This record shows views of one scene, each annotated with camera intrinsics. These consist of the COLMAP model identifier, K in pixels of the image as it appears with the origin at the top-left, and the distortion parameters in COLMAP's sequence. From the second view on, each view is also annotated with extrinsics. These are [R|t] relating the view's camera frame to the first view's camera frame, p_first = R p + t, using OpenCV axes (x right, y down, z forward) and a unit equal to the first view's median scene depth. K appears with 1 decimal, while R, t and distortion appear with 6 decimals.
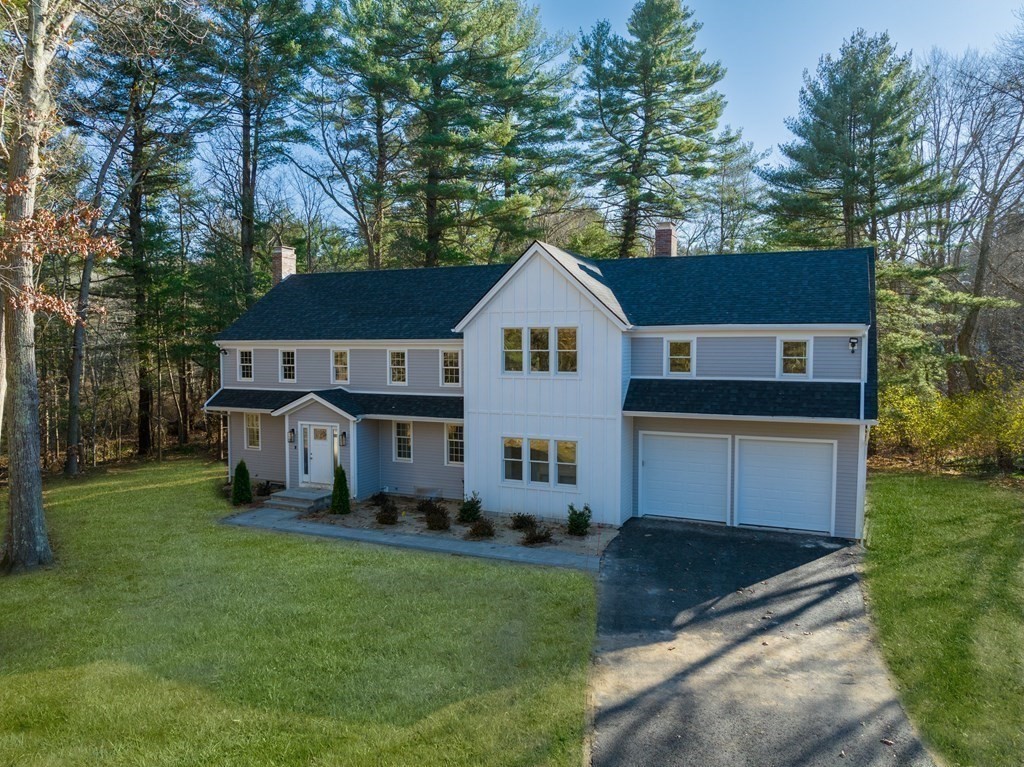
lens RADIAL K [[705.9, 0, 512.0], [0, 705.9, 383.5], [0, 0, 1]] dist [0.001412, -0.068067]
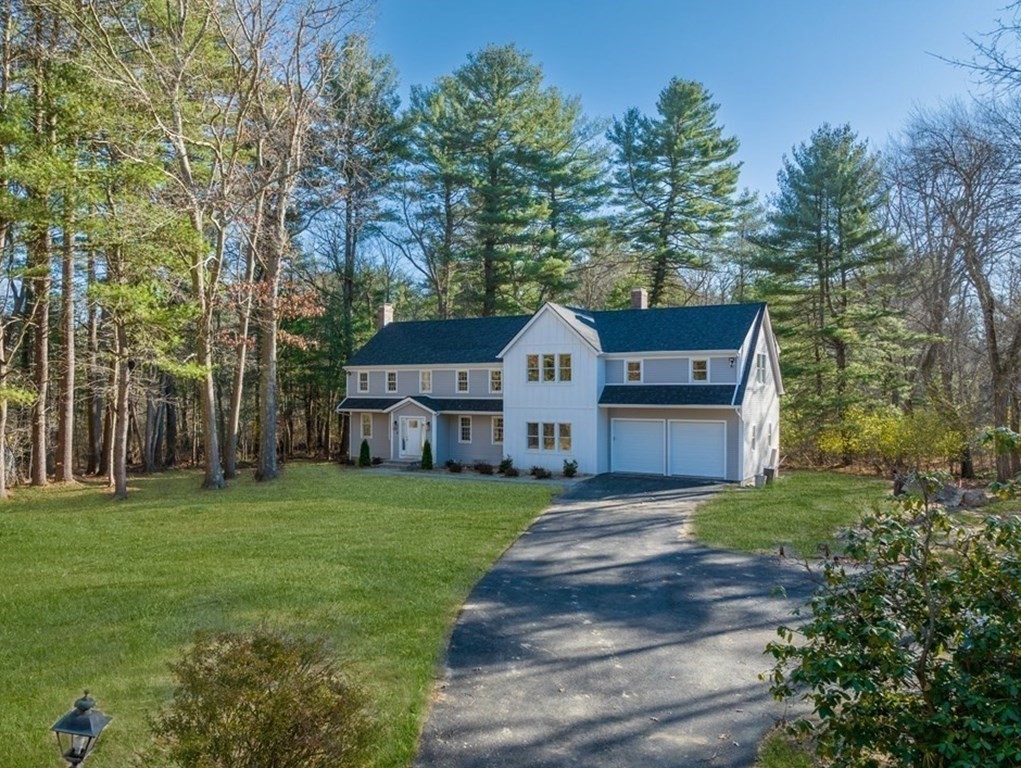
lens RADIAL K [[703.8, 0, 510.5], [0, 703.8, 384.0], [0, 0, 1]] dist [0.001412, -0.068067]
pose [[0.996053, -0.001735, -0.088742, 0.072531], [-0.003451, 0.998296, -0.058253, 0.064599], [0.088692, 0.058329, 0.994350, -0.476342]]
